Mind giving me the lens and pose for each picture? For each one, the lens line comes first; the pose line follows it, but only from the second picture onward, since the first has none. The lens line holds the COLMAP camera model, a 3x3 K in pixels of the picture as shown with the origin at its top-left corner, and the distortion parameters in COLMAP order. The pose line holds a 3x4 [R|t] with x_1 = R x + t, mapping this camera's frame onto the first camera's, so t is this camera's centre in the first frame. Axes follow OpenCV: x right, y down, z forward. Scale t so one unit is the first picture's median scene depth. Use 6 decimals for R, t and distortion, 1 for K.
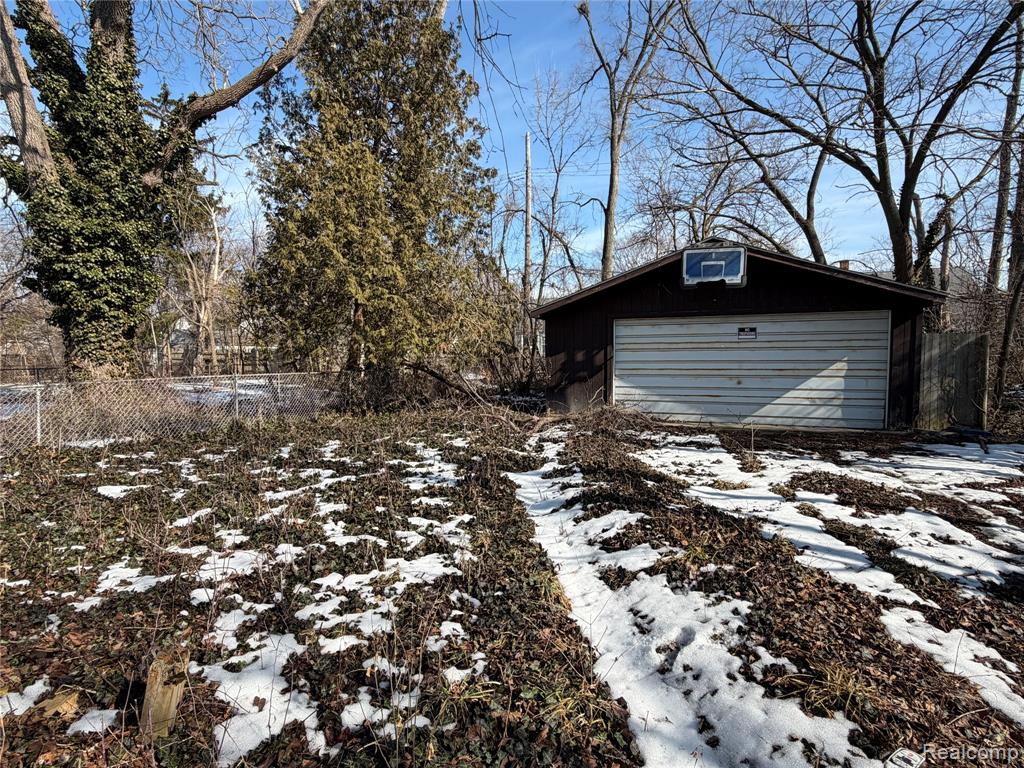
lens RADIAL K [[510.9, 0, 512.3], [0, 510.9, 384.7], [0, 0, 1]] dist [0.004903, 0.000786]
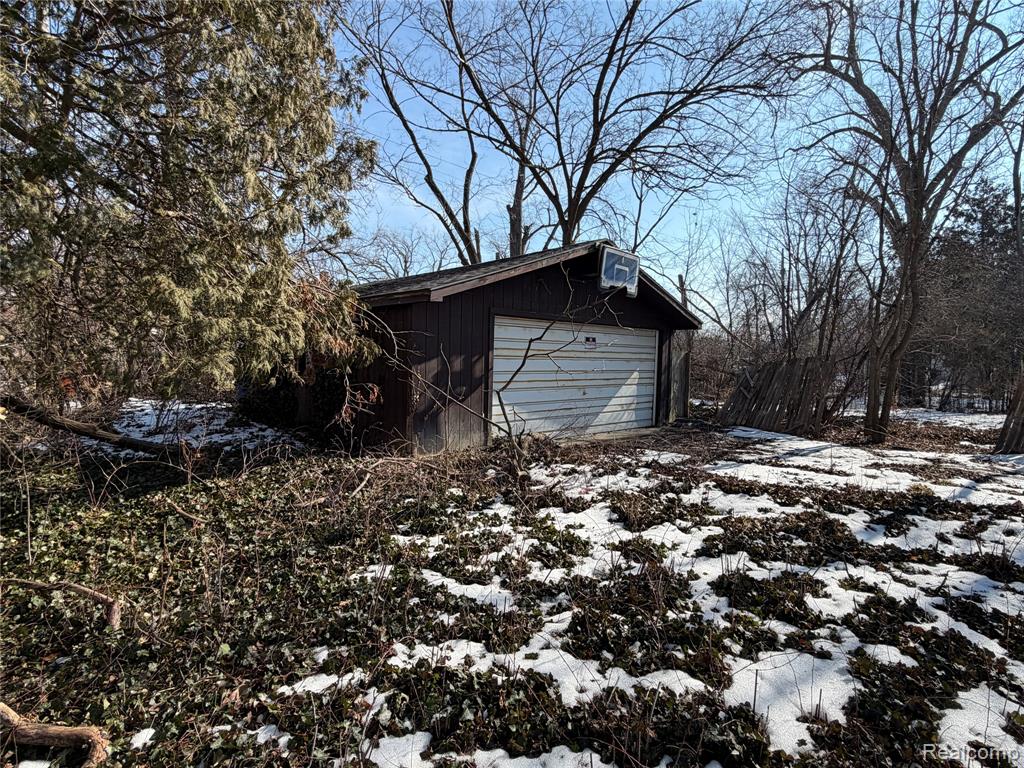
lens RADIAL K [[510.9, 0, 511.2], [0, 510.9, 385.0], [0, 0, 1]] dist [0.004903, 0.000786]
pose [[0.441275, -0.031618, 0.896815, -0.504033], [0.033521, 0.999262, 0.018737, -0.043858], [-0.896745, 0.021794, 0.442010, 0.716047]]
